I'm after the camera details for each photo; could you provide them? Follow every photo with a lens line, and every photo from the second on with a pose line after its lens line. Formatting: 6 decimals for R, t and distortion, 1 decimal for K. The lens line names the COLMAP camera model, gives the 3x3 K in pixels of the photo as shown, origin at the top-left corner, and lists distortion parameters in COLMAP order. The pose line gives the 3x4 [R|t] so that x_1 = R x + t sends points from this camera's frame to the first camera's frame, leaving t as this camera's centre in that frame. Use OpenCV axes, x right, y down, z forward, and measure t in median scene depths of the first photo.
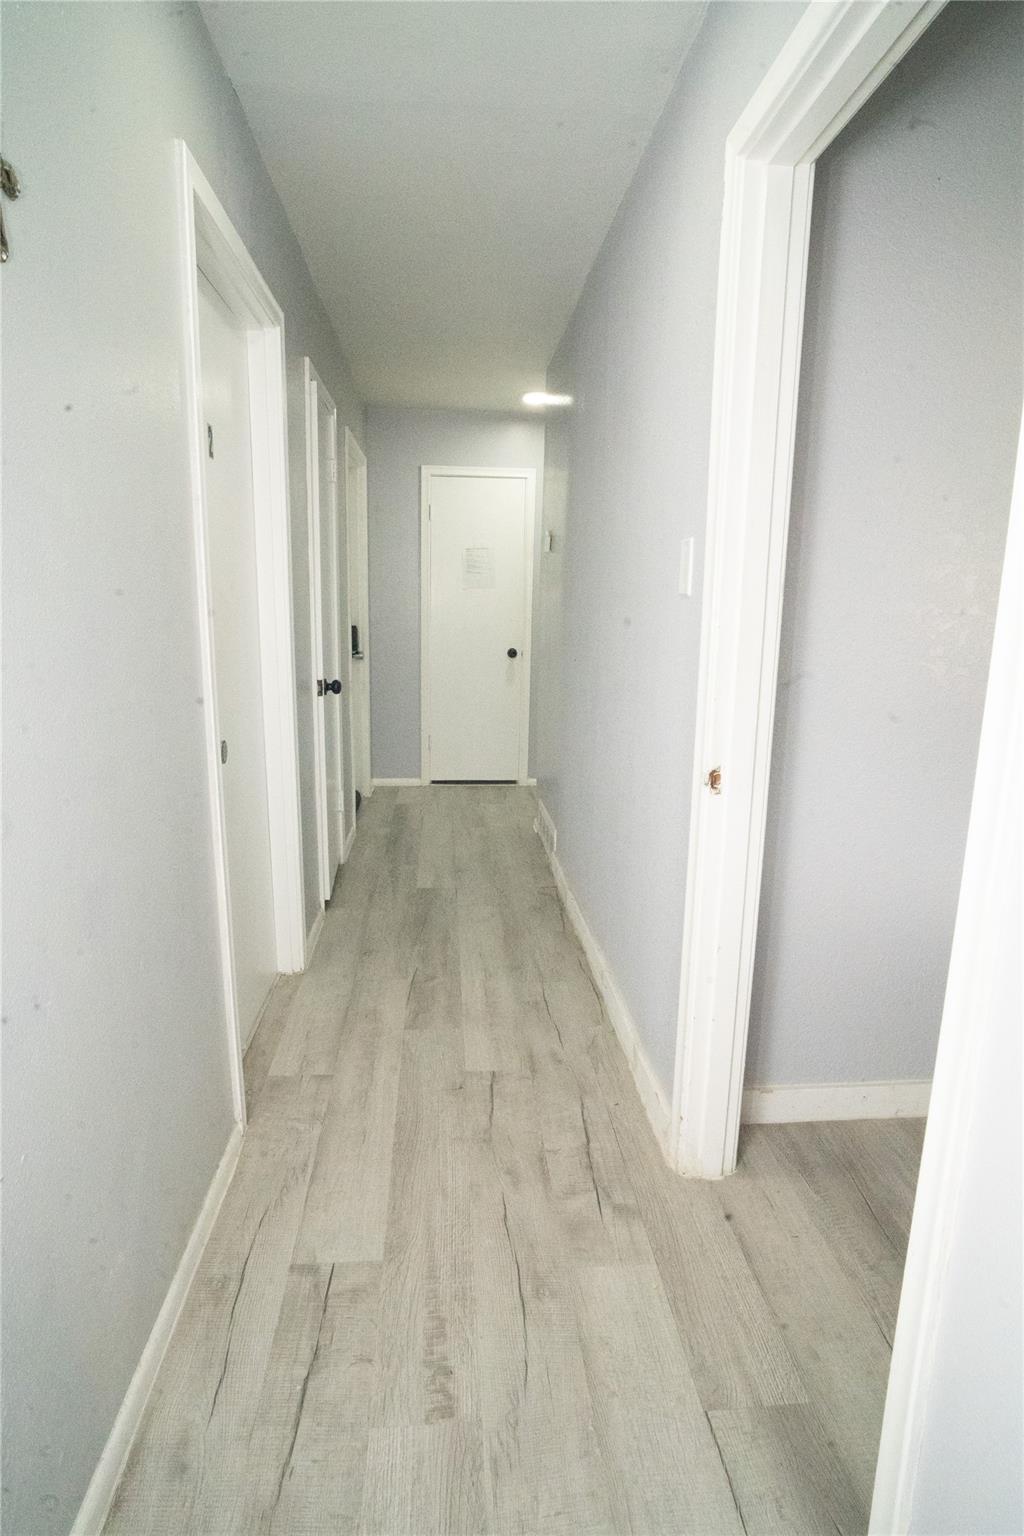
lens RADIAL K [[805.6, 0, 512.0], [0, 805.6, 768.0], [0, 0, 1]] dist [-0.049463, 0.025384]
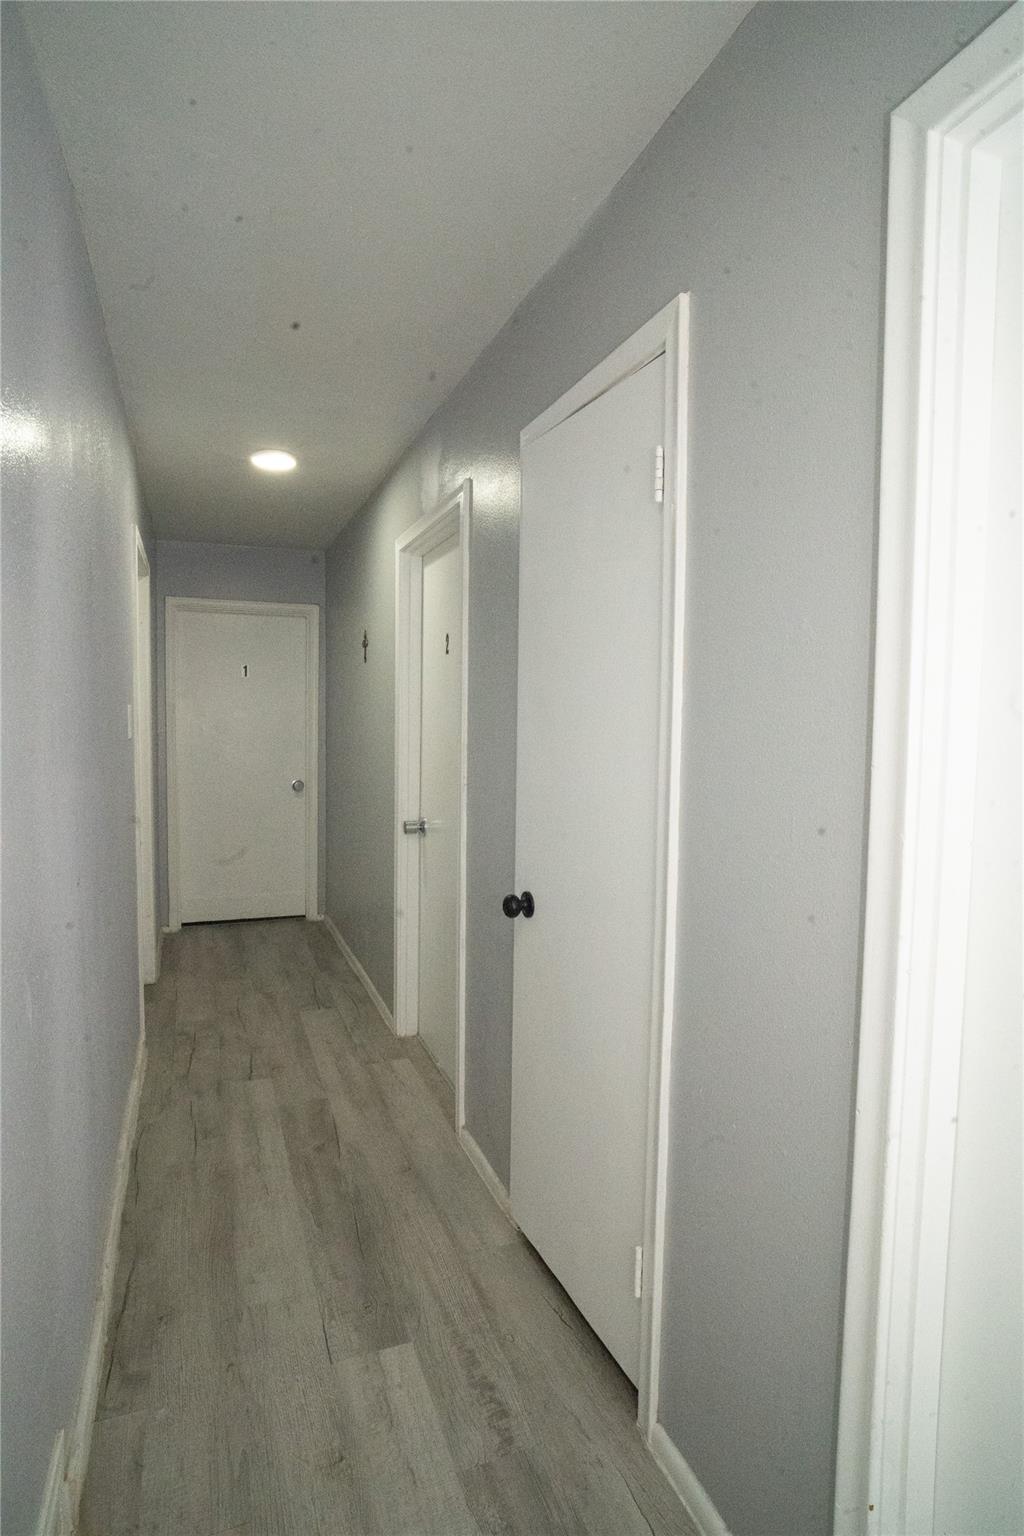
lens RADIAL K [[805.6, 0, 512.0], [0, 805.6, 768.0], [0, 0, 1]] dist [-0.049463, 0.025384]
pose [[-0.958042, -0.005798, -0.286568, -0.049989], [-0.083164, 0.962409, 0.258558, -0.446947], [0.274297, 0.271541, -0.922511, 1.894664]]
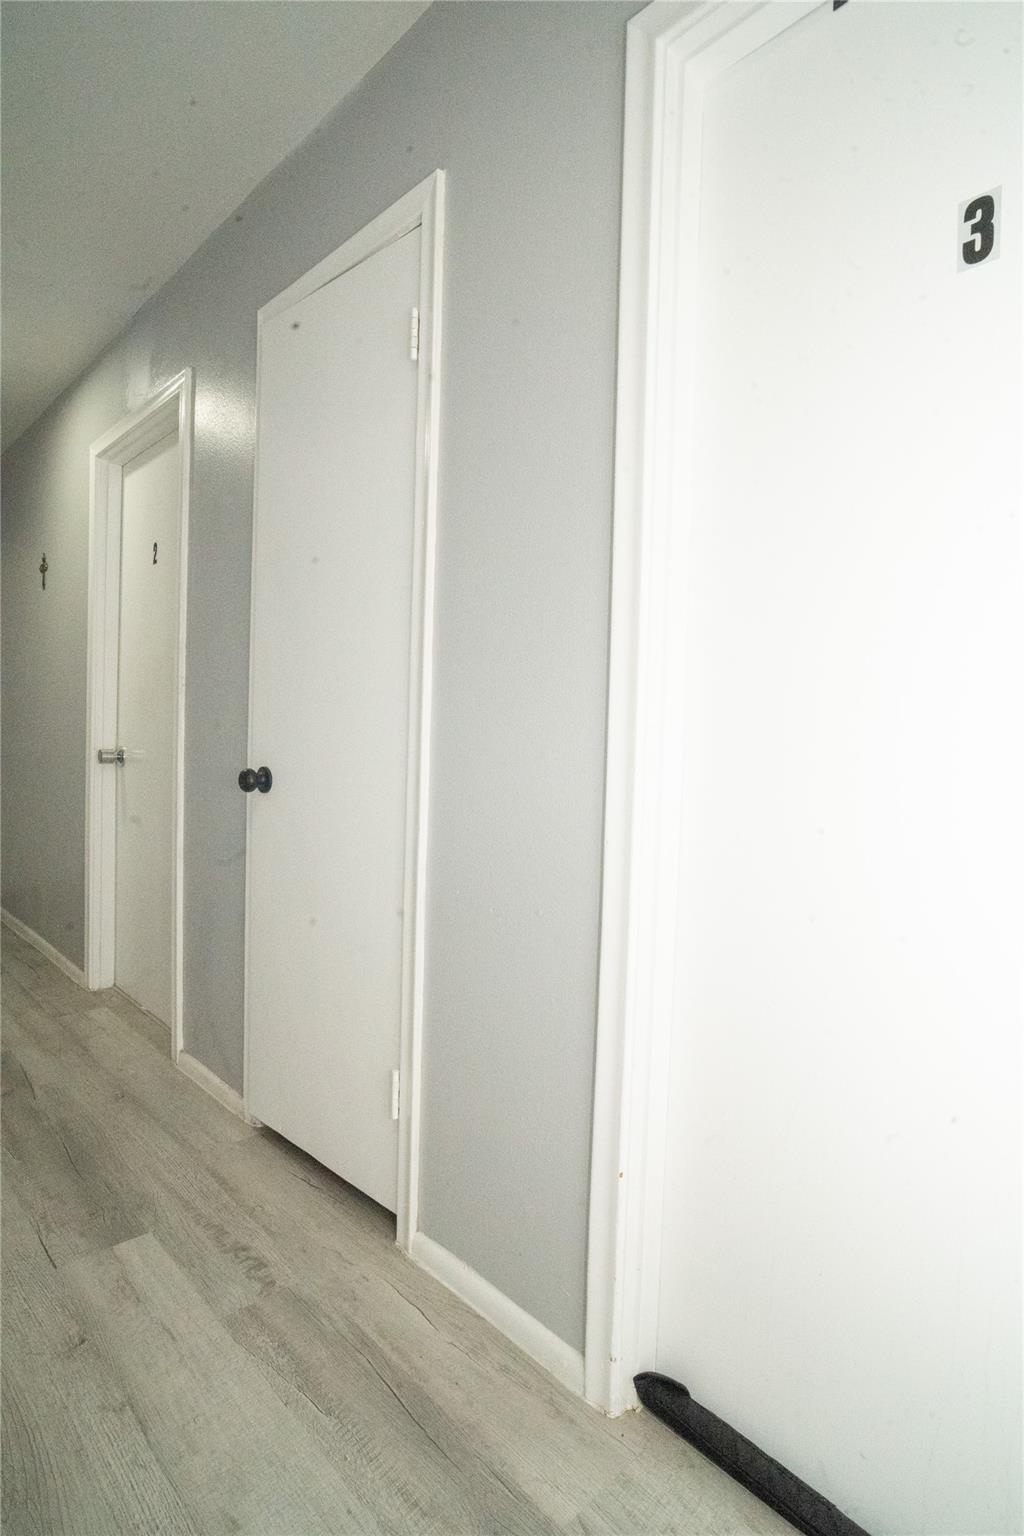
lens RADIAL K [[805.6, 0, 512.0], [0, 805.6, 768.0], [0, 0, 1]] dist [-0.049463, 0.025384]
pose [[-0.775153, -0.009198, -0.631706, 0.013109], [-0.168598, 0.966644, 0.192808, -0.320459], [0.608861, 0.255960, -0.750848, 1.934511]]
